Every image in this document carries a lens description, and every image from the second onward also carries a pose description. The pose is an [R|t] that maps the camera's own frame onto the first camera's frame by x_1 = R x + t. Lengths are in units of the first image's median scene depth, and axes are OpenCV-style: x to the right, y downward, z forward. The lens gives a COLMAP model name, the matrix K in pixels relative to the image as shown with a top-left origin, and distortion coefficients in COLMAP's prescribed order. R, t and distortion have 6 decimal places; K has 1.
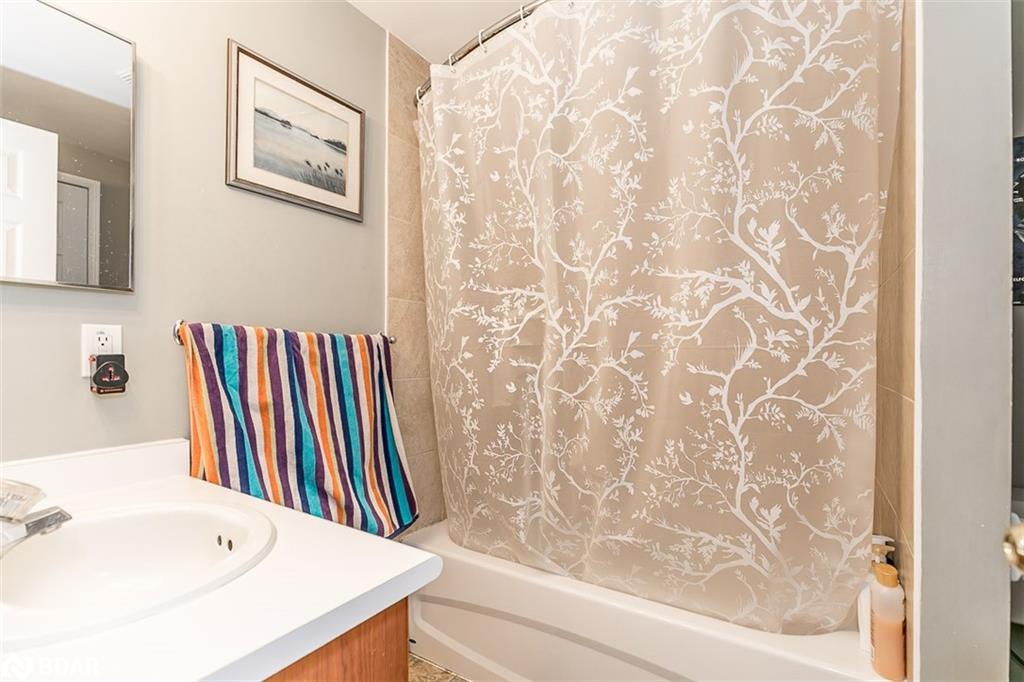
lens RADIAL K [[455.6, 0, 518.5], [0, 455.6, 351.0], [0, 0, 1]] dist [0.000639, 0.000041]
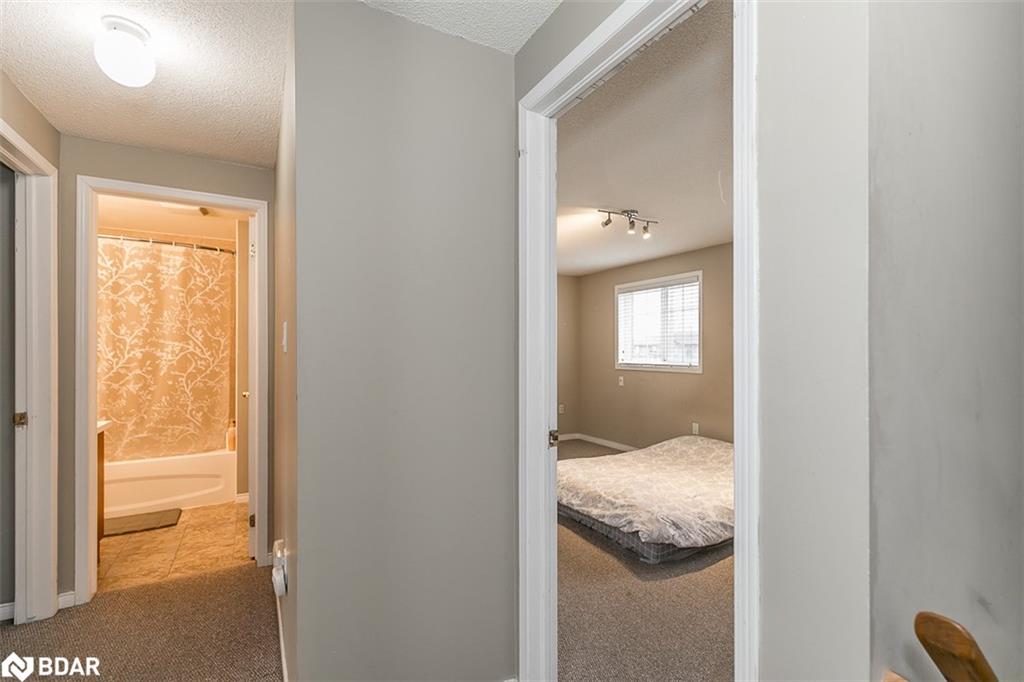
lens RADIAL K [[455.6, 0, 518.5], [0, 455.6, 351.0], [0, 0, 1]] dist [0.000639, 0.000041]
pose [[0.455890, 0.001334, 0.890035, -1.345316], [-0.001958, 0.999998, -0.000496, -0.115216], [-0.890034, -0.001516, 0.455892, -2.589864]]
